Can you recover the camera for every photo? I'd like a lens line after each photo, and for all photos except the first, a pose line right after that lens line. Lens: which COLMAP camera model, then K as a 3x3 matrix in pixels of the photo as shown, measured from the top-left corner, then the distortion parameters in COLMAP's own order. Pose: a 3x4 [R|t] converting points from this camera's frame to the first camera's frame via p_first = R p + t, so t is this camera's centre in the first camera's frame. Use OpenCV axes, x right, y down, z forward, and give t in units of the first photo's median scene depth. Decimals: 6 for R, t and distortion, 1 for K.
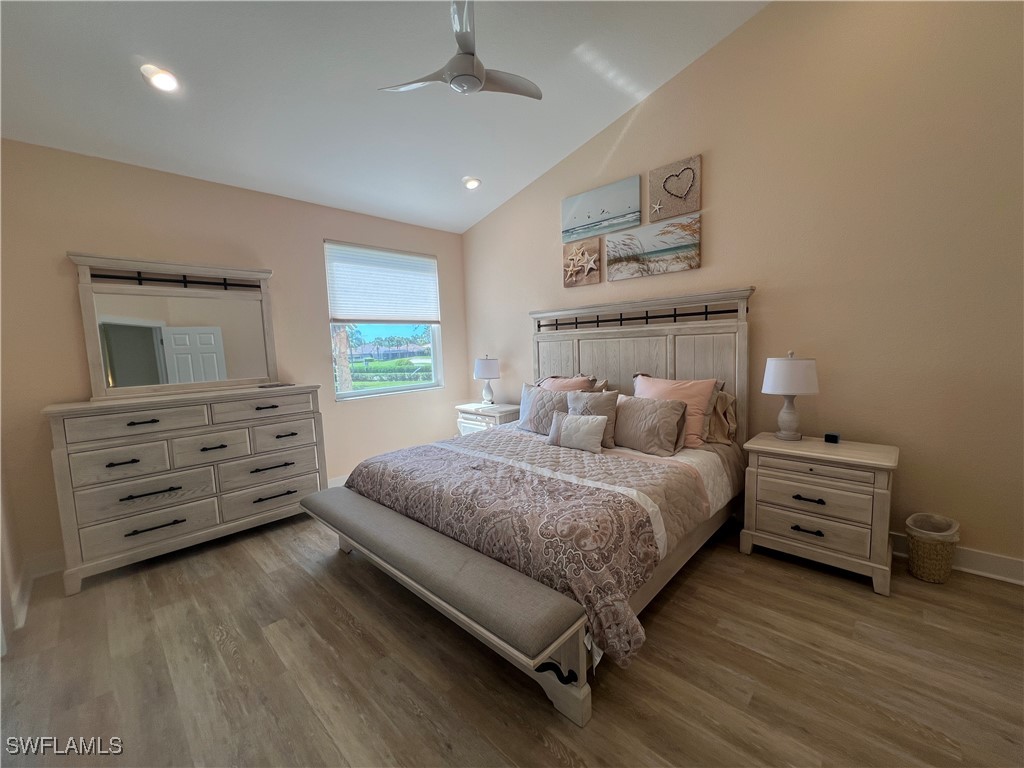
lens RADIAL K [[411.9, 0, 511.1], [0, 411.9, 383.2], [0, 0, 1]] dist [-0.000373, 0.000644]
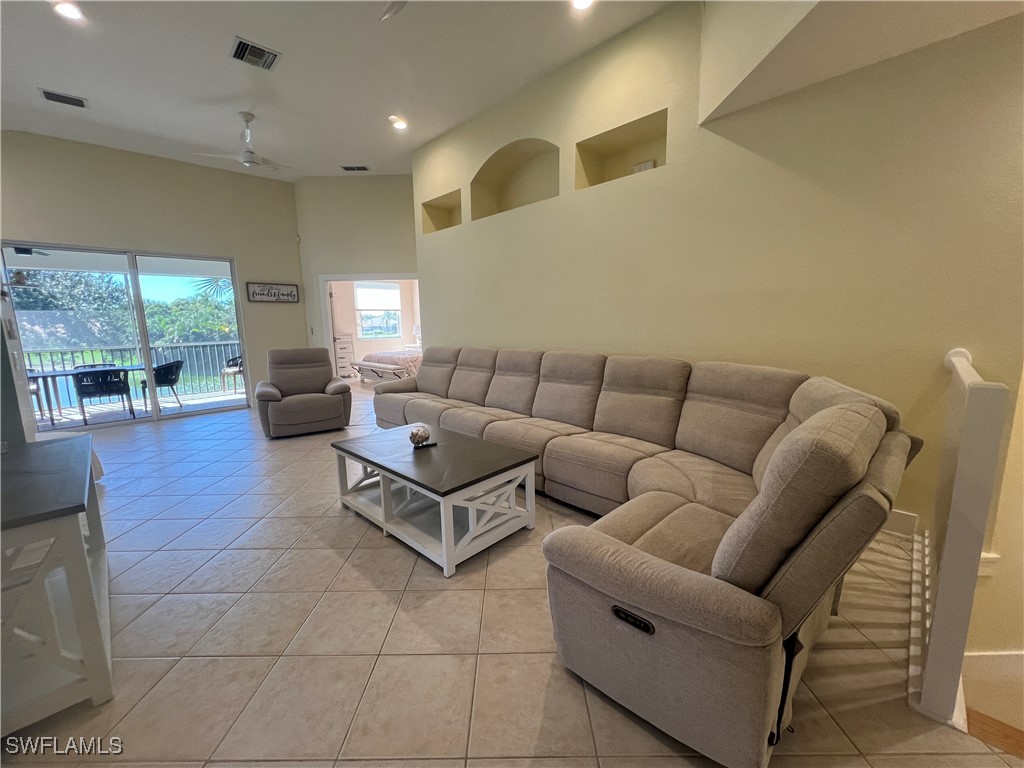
lens RADIAL K [[411.9, 0, 511.1], [0, 411.9, 383.2], [0, 0, 1]] dist [-0.000373, 0.000644]
pose [[0.999616, 0.016518, -0.022238, 0.444565], [-0.015148, 0.998057, 0.060440, 0.101925], [0.023194, -0.060080, 0.997924, -1.165042]]
